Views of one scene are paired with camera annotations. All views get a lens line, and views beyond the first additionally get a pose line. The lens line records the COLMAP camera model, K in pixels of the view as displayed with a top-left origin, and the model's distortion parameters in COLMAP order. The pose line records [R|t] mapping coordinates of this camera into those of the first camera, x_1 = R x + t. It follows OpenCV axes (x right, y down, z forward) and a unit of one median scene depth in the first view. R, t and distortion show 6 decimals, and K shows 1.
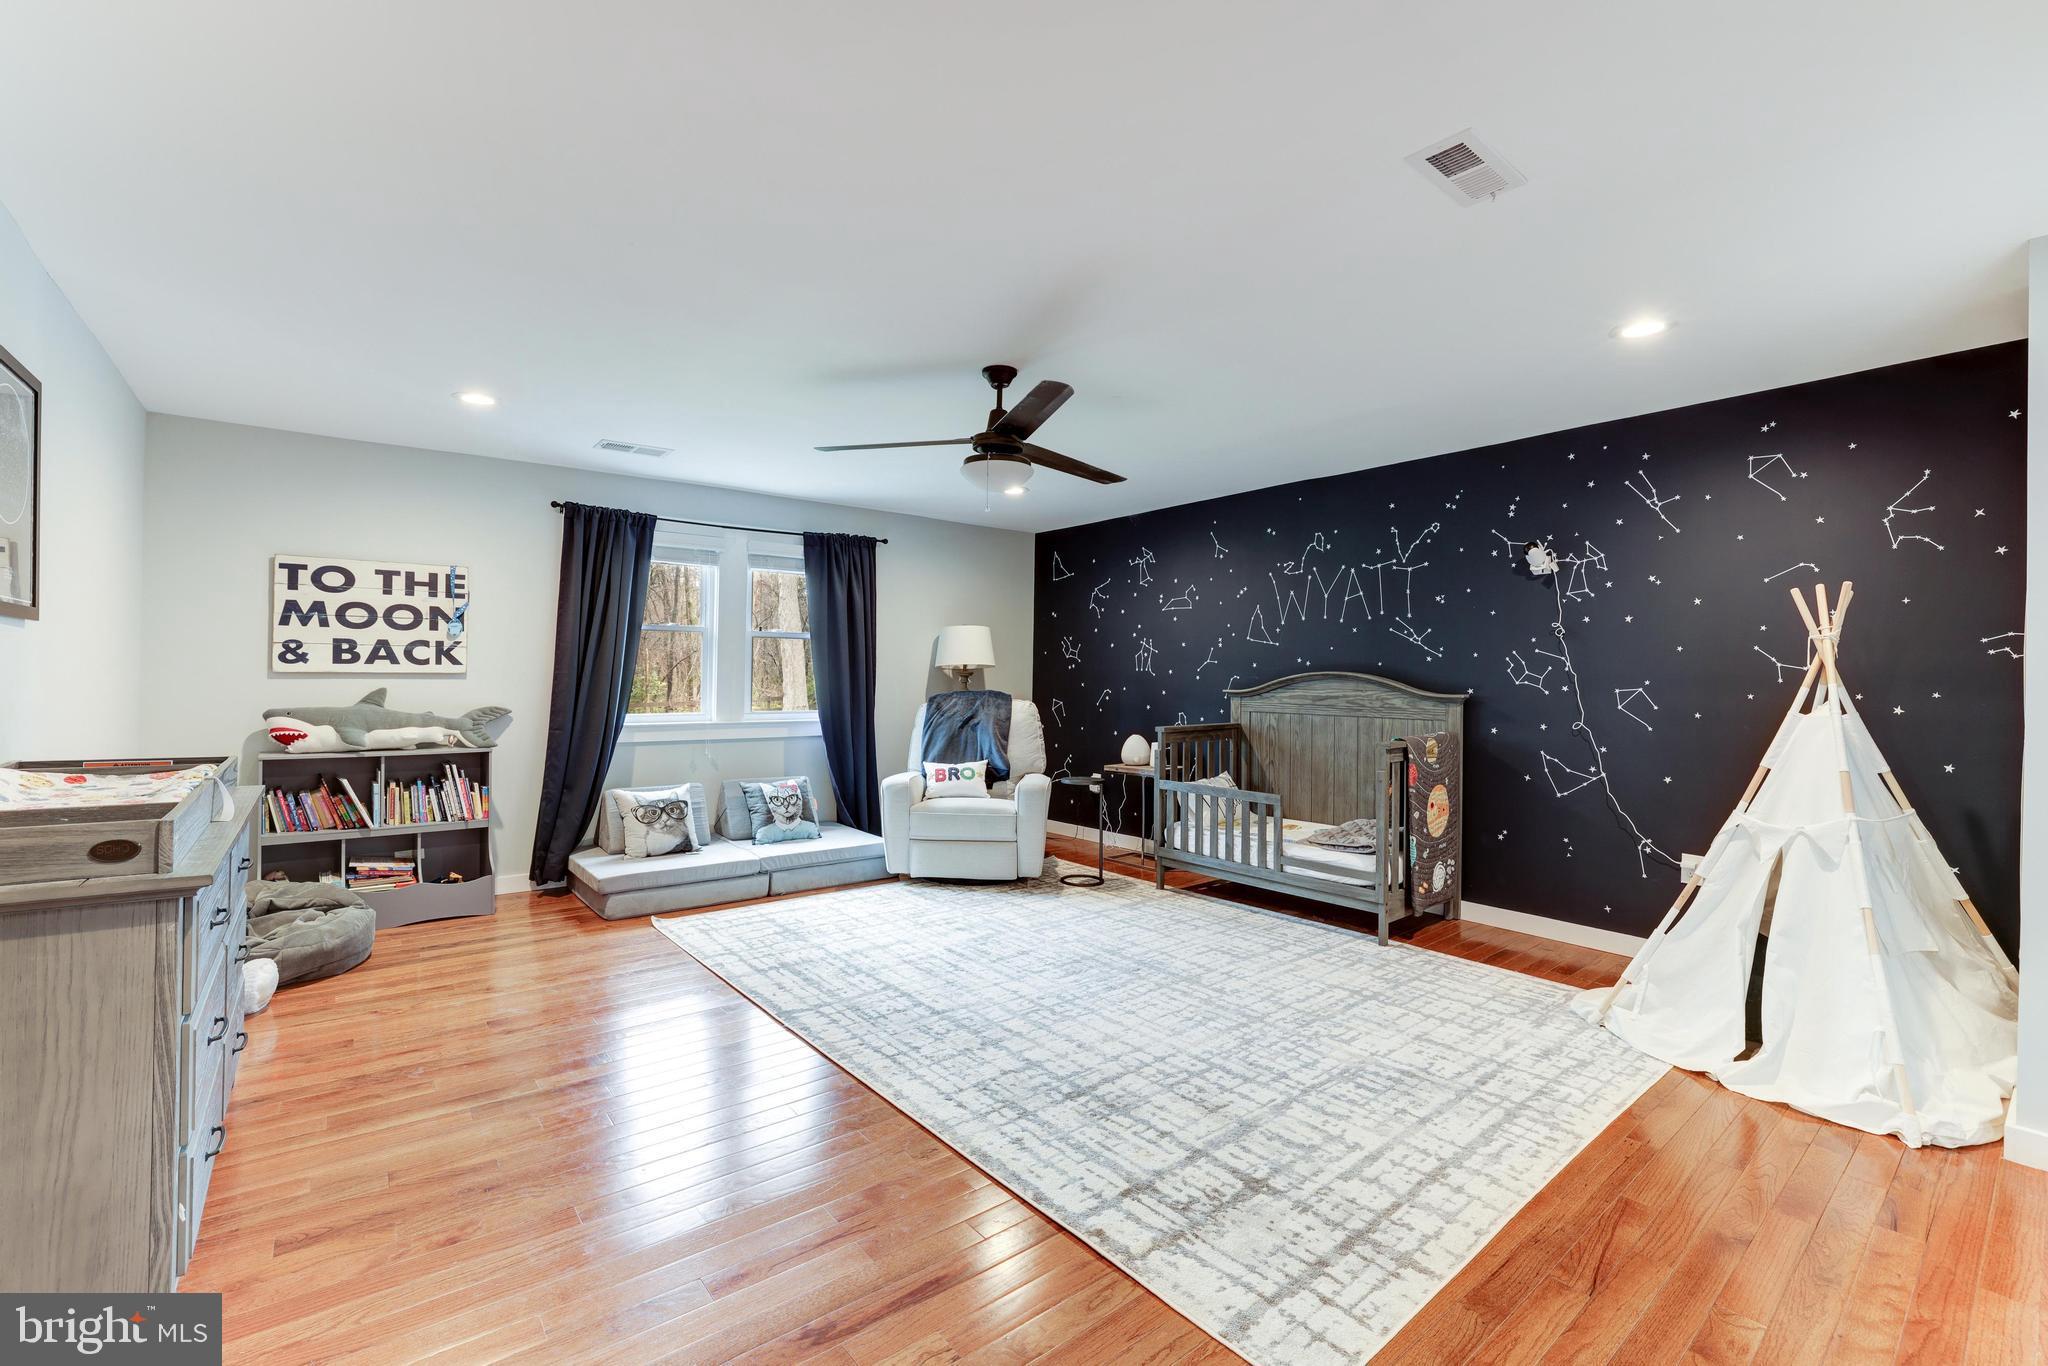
lens RADIAL K [[888.9, 0, 1013.7], [0, 888.9, 682.5], [0, 0, 1]] dist [-0.045281, 0.022839]
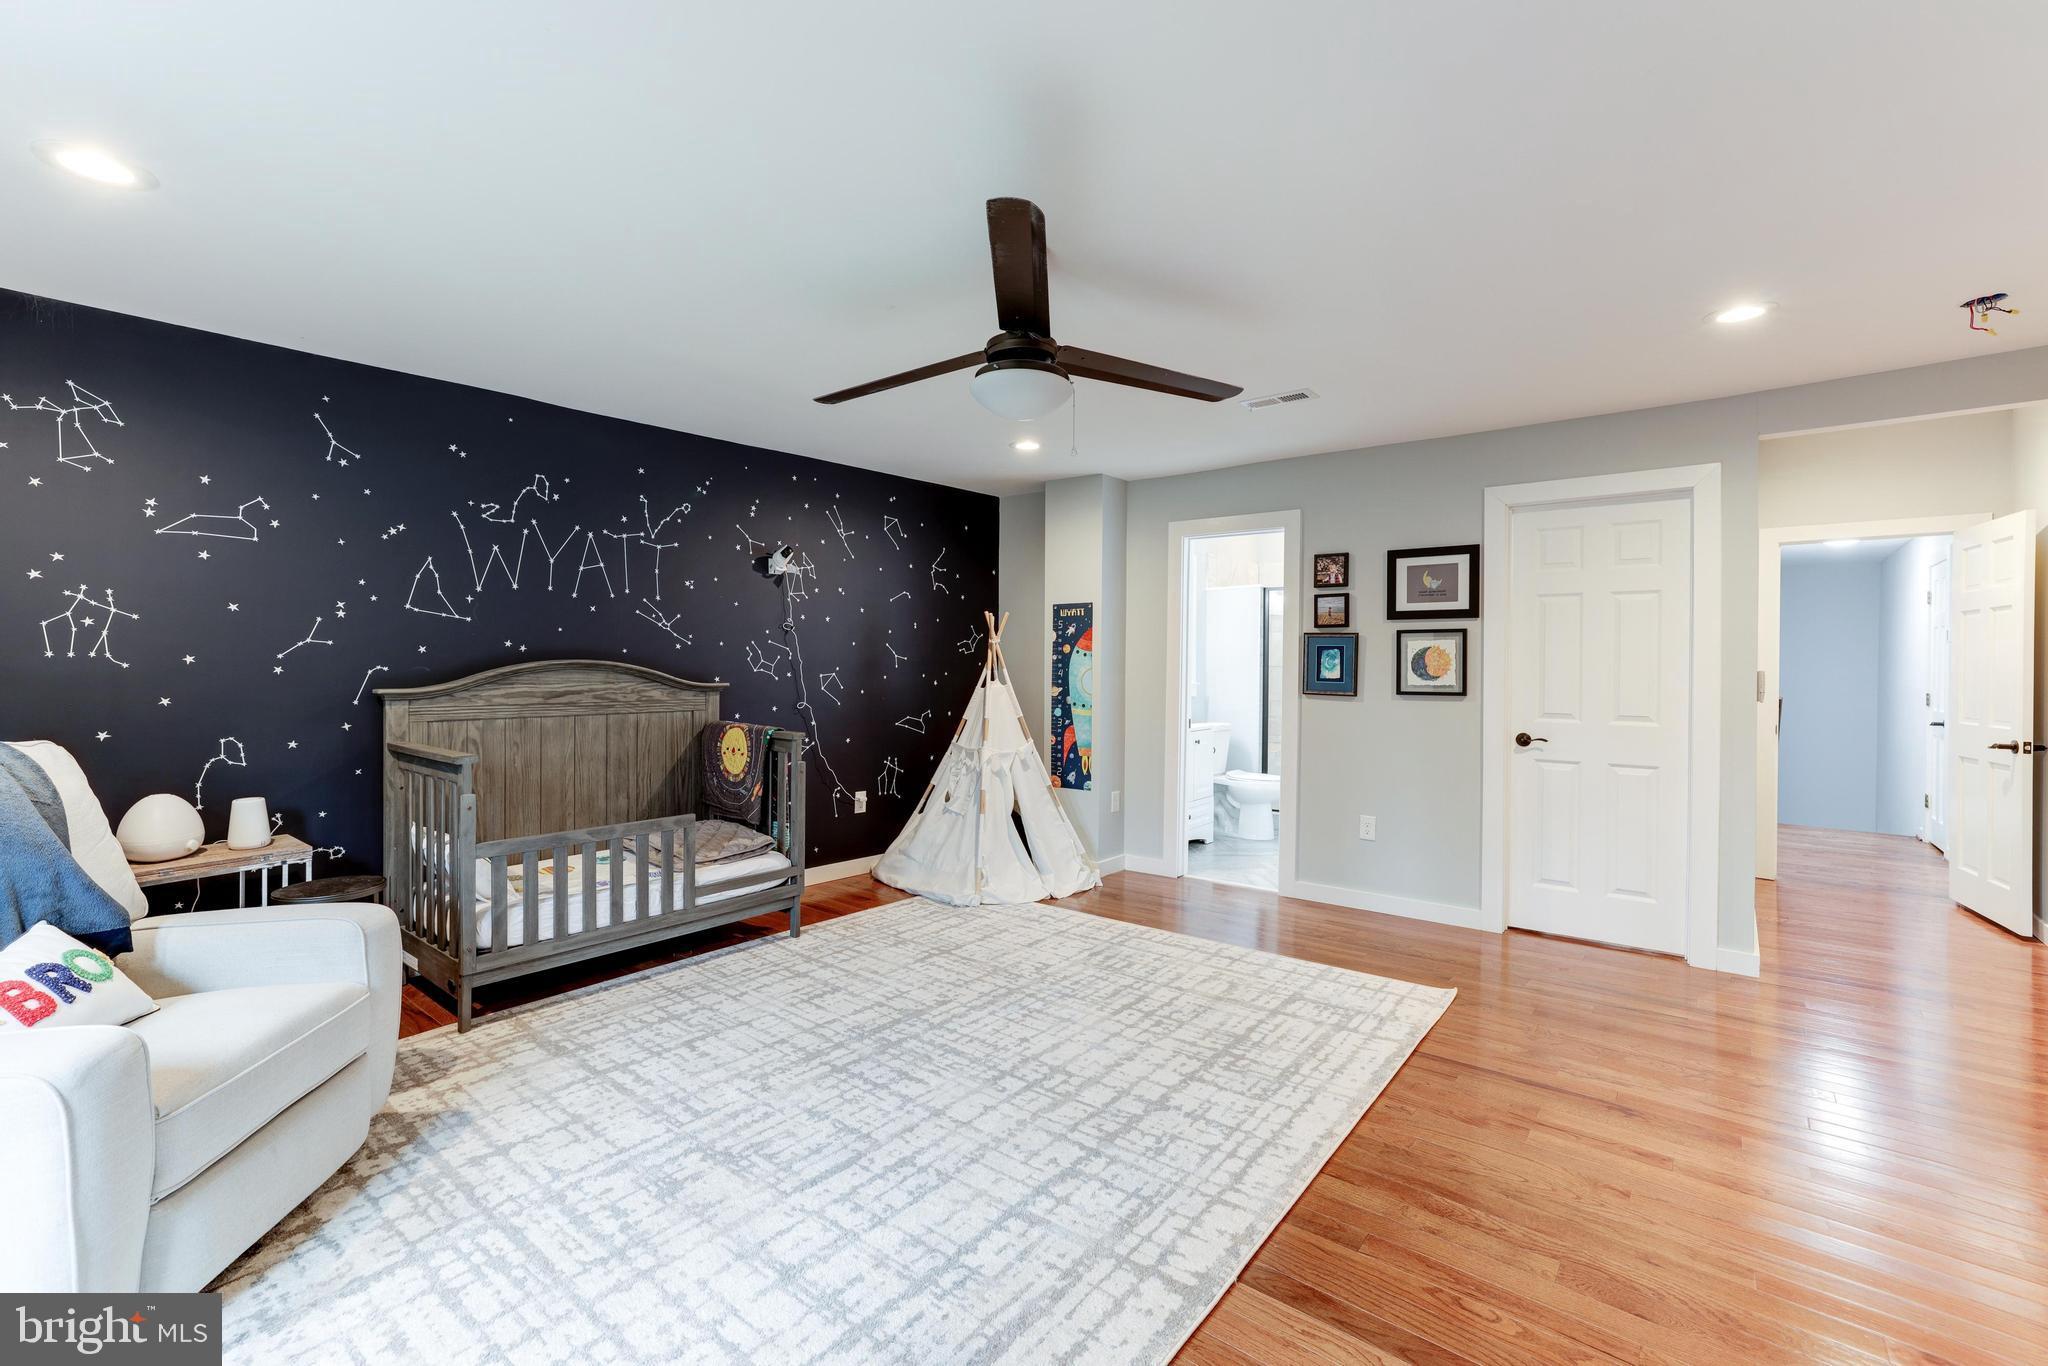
lens RADIAL K [[888.9, 0, 1013.7], [0, 888.9, 682.5], [0, 0, 1]] dist [-0.045281, 0.022839]
pose [[-0.215135, -0.029847, 0.976128, -0.649794], [0.003012, 0.999508, 0.031226, -0.020562], [-0.976580, 0.009658, -0.214939, 1.052517]]
